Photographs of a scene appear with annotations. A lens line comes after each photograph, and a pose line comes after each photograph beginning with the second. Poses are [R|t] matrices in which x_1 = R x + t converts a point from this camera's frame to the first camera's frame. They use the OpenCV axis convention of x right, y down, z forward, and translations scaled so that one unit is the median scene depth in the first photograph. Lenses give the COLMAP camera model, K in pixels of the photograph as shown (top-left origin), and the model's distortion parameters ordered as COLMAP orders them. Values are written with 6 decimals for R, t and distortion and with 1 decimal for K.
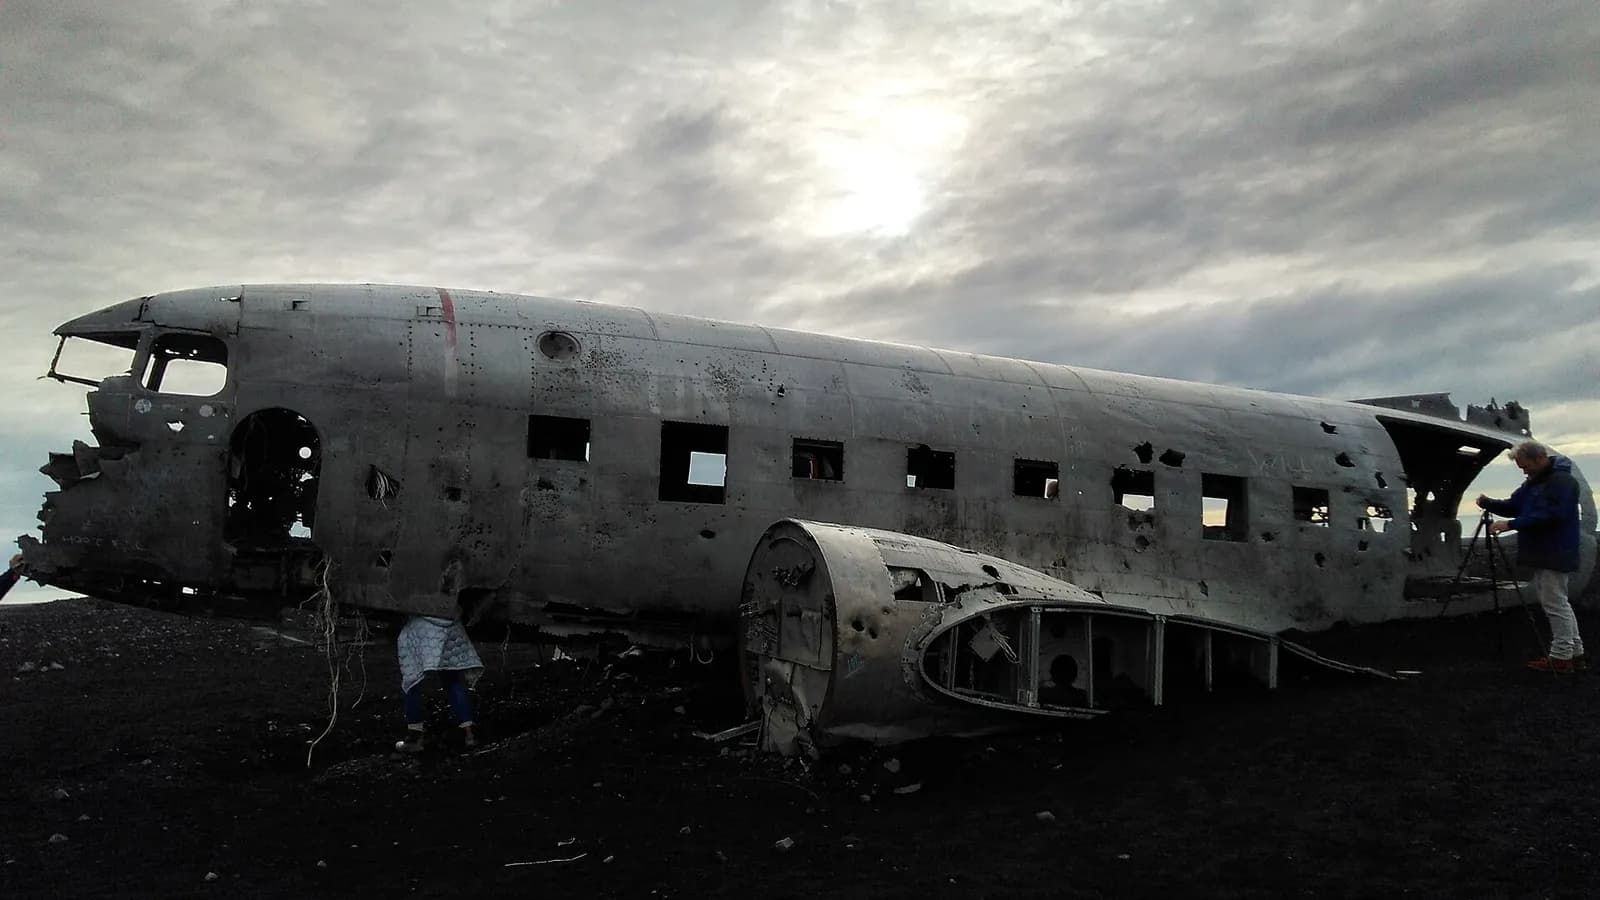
lens RADIAL K [[1261.8, 0, 807.8], [0, 1261.8, 456.5], [0, 0, 1]] dist [0.116450, -0.217857]
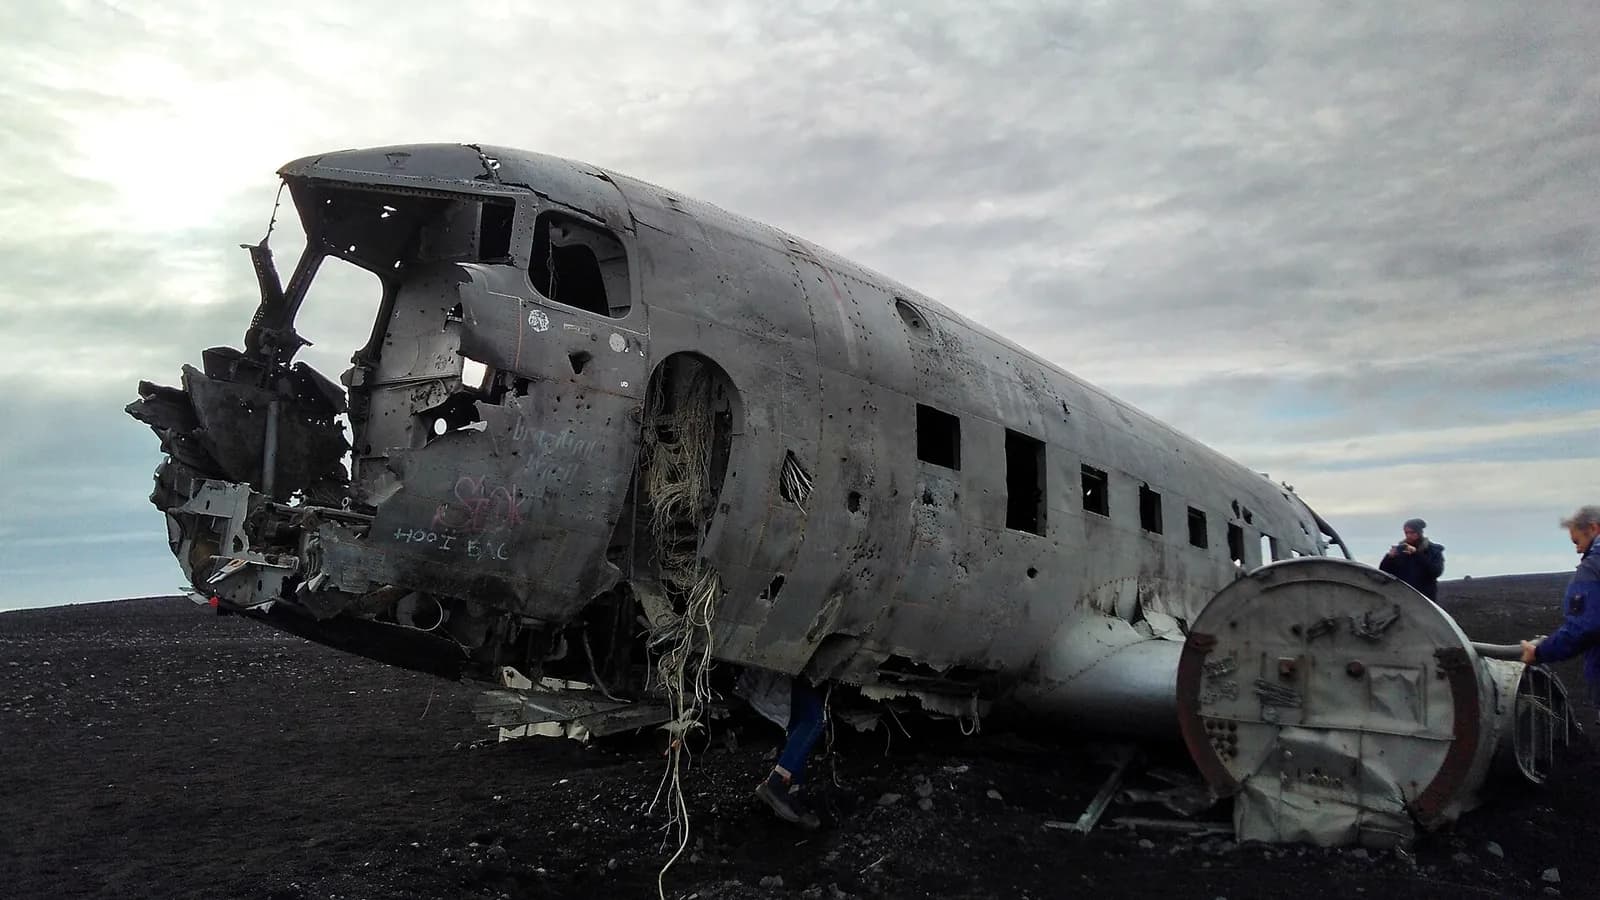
lens RADIAL K [[1261.8, 0, 807.8], [0, 1261.8, 456.5], [0, 0, 1]] dist [0.116450, -0.217857]
pose [[0.864439, 0.083954, 0.495679, -0.654067], [-0.059430, 0.996109, -0.065070, 0.052060], [-0.499213, 0.026791, 0.866065, 0.391674]]
